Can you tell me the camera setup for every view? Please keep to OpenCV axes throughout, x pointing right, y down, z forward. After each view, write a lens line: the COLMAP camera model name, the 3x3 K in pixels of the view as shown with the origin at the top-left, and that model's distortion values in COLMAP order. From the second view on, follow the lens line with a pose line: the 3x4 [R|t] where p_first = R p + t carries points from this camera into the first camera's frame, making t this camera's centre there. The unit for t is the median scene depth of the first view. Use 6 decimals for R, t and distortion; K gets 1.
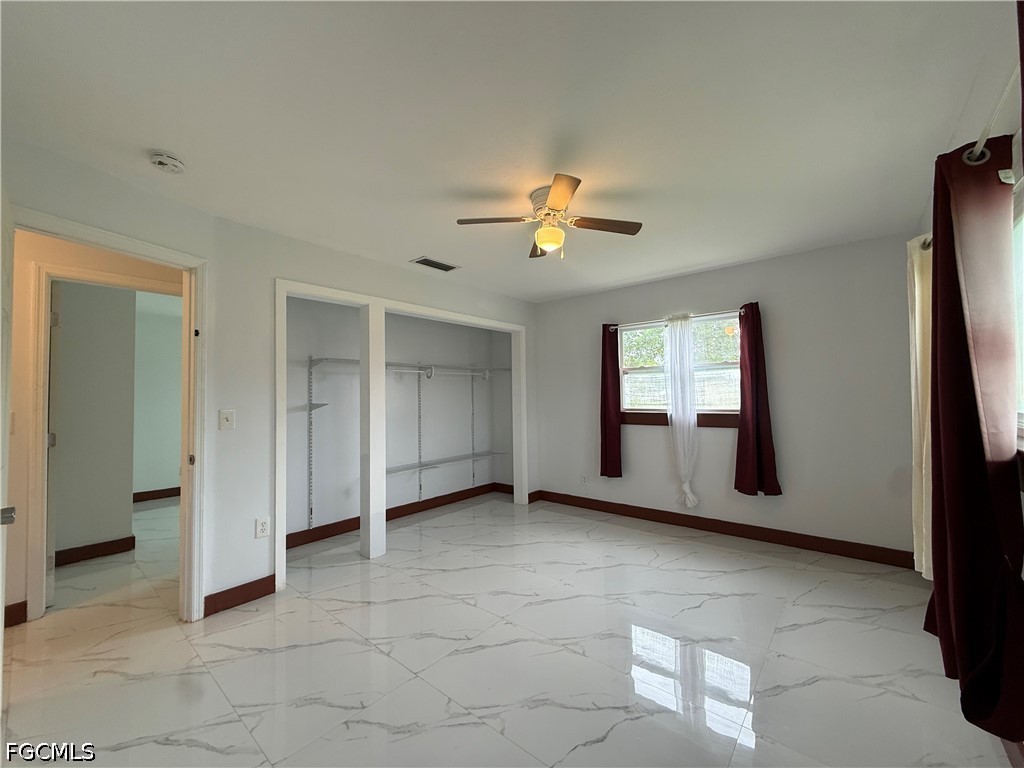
lens RADIAL K [[406.4, 0, 512.0], [0, 406.4, 384.0], [0, 0, 1]] dist [0.002393, 0.000182]
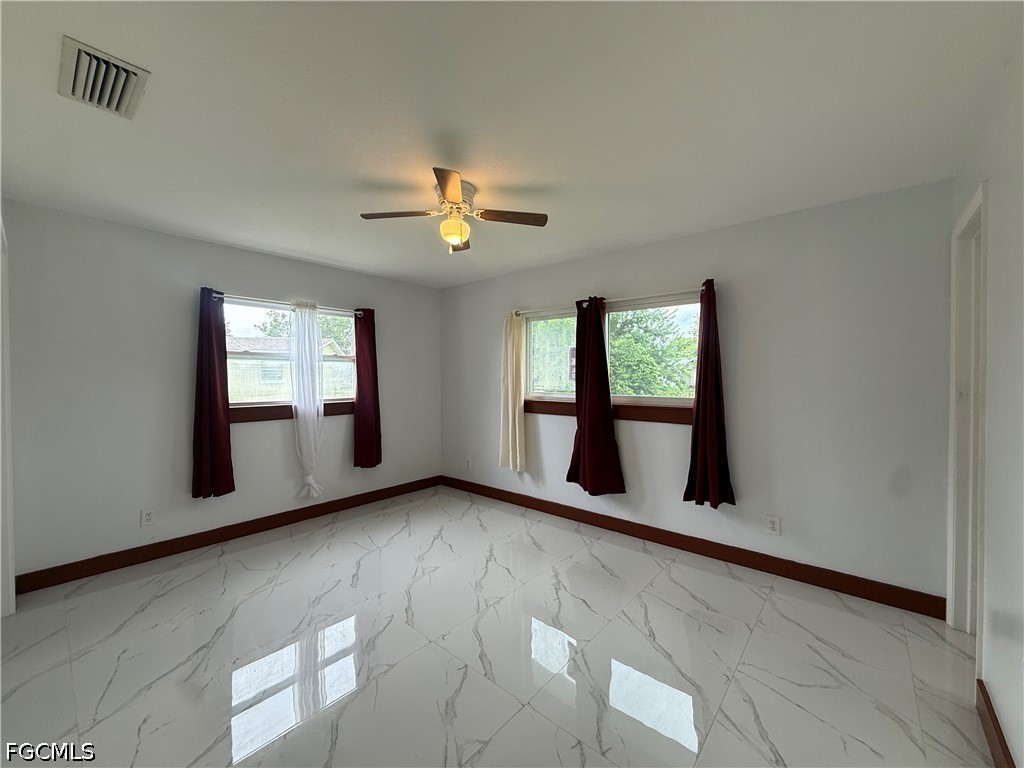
lens RADIAL K [[414.7, 0, 512.0], [0, 414.7, 384.0], [0, 0, 1]] dist [-0.000945, -0.000194]
pose [[0.006484, -0.001254, 0.999978, -0.589002], [-0.026338, 0.999652, 0.001425, 0.009602], [-0.999632, -0.026346, 0.006449, 0.520375]]
